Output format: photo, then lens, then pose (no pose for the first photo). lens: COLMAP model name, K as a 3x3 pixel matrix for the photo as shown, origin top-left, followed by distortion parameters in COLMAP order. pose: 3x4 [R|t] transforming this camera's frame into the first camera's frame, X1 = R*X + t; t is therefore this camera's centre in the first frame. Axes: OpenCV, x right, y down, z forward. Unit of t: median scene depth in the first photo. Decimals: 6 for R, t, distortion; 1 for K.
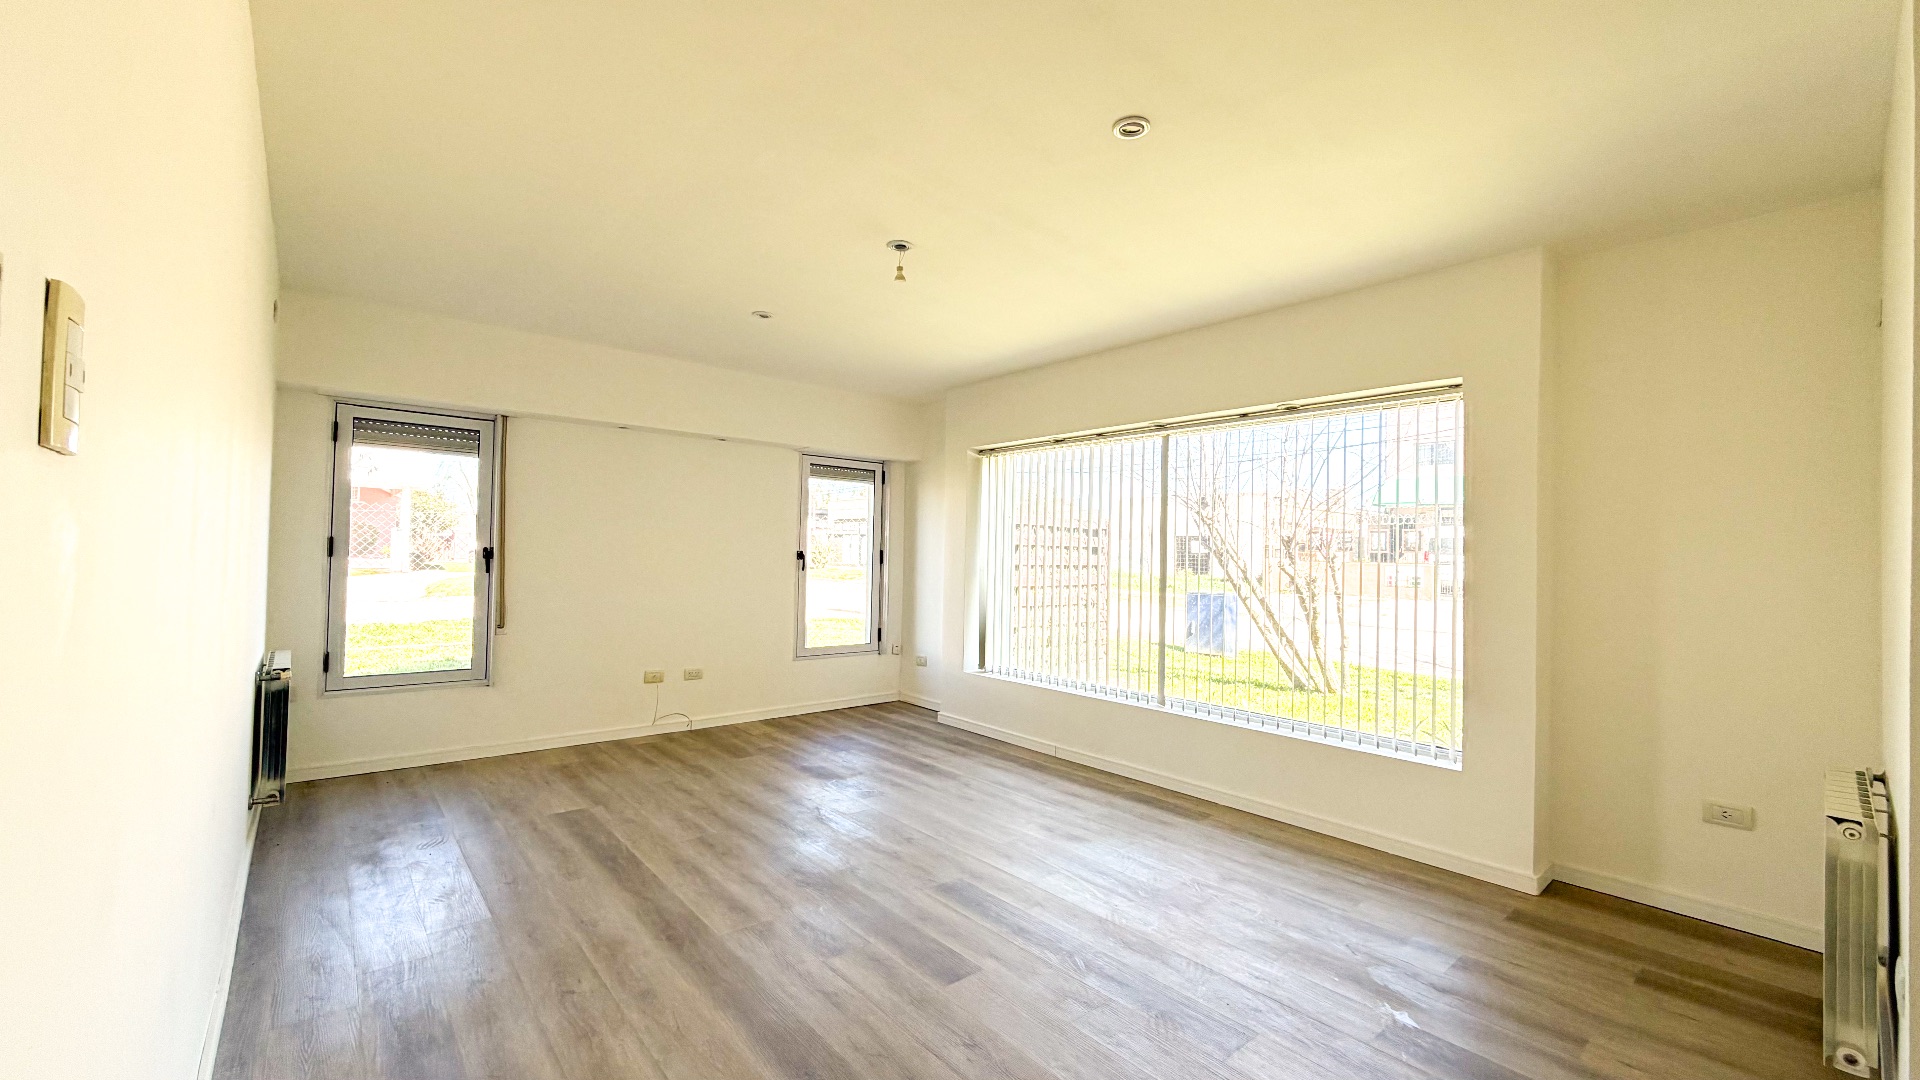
lens RADIAL K [[764.5, 0, 955.3], [0, 764.5, 542.2], [0, 0, 1]] dist [0.000589, -0.000170]
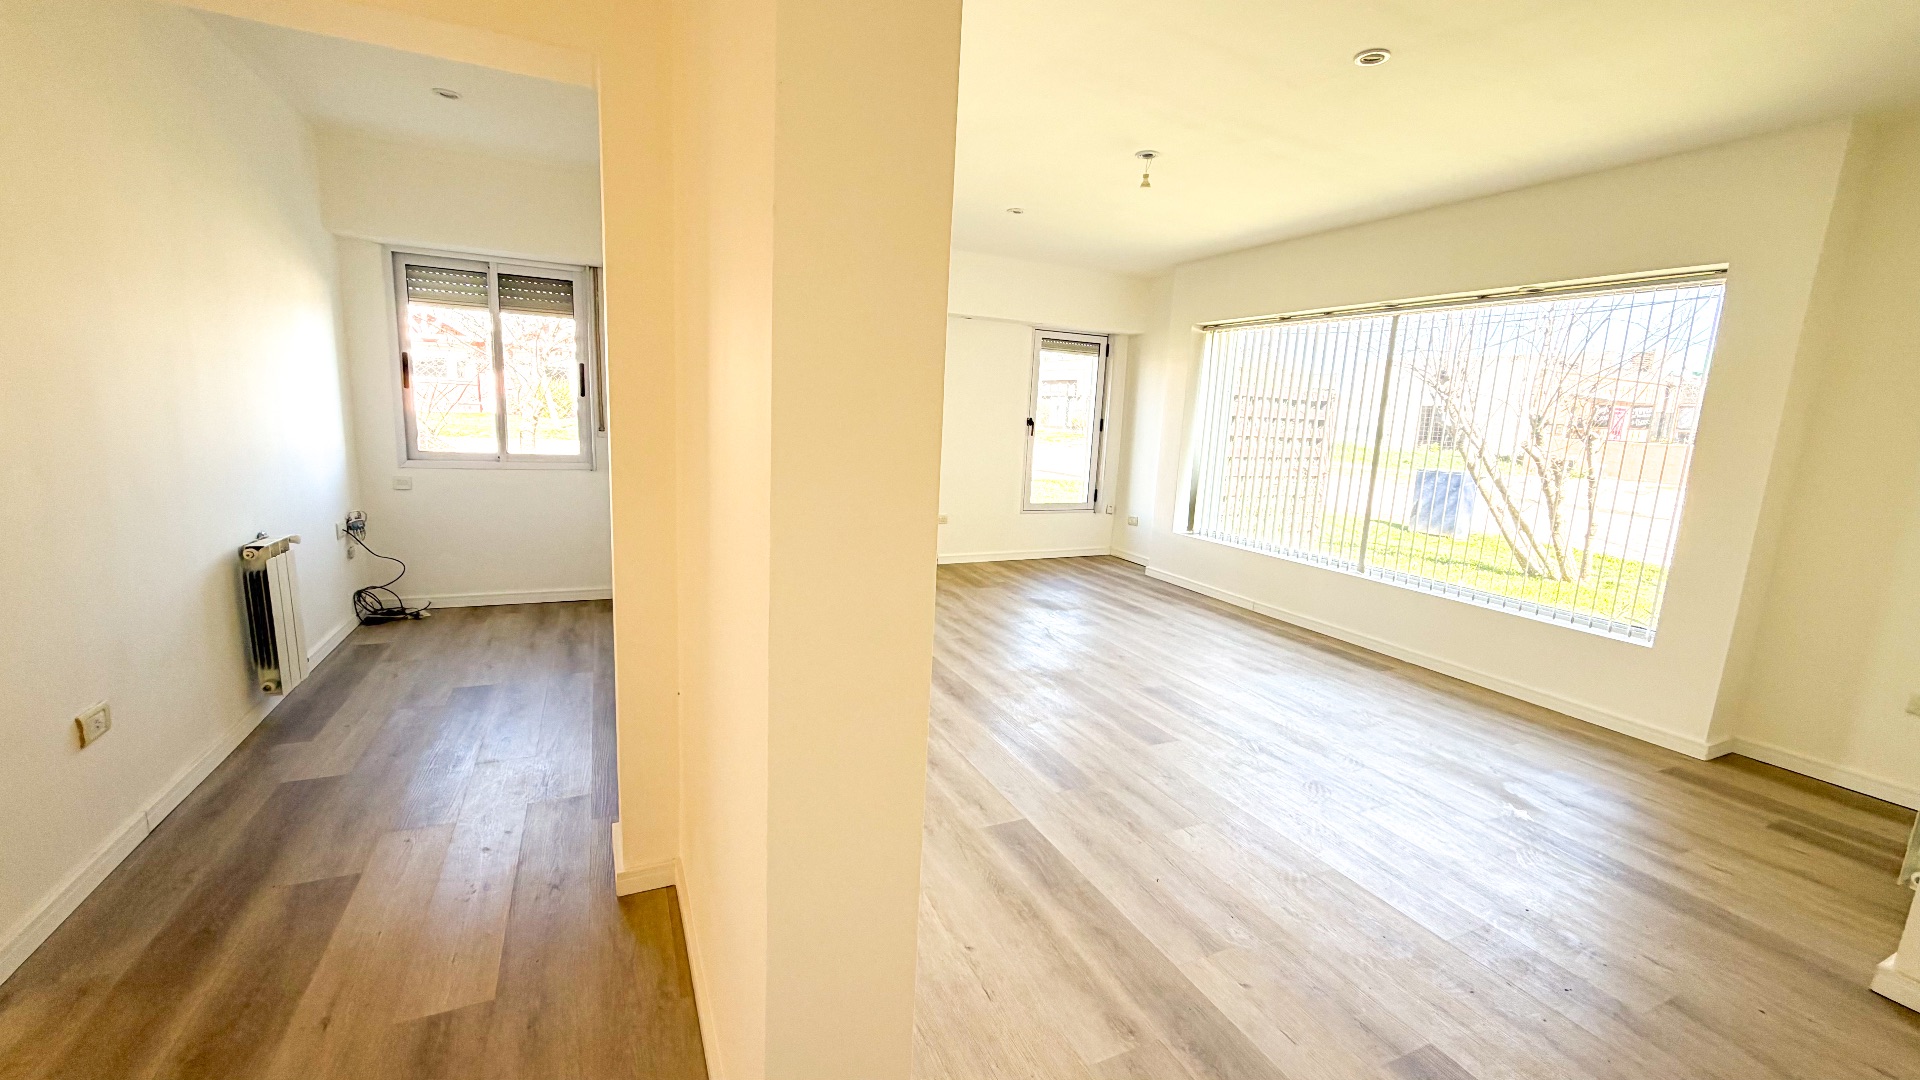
lens RADIAL K [[764.5, 0, 955.3], [0, 764.5, 542.2], [0, 0, 1]] dist [0.000589, -0.000170]
pose [[0.965017, 0.068512, -0.253078, -0.015775], [-0.022019, 0.983023, 0.182157, -0.016162], [0.261261, -0.170212, 0.950142, -0.194385]]
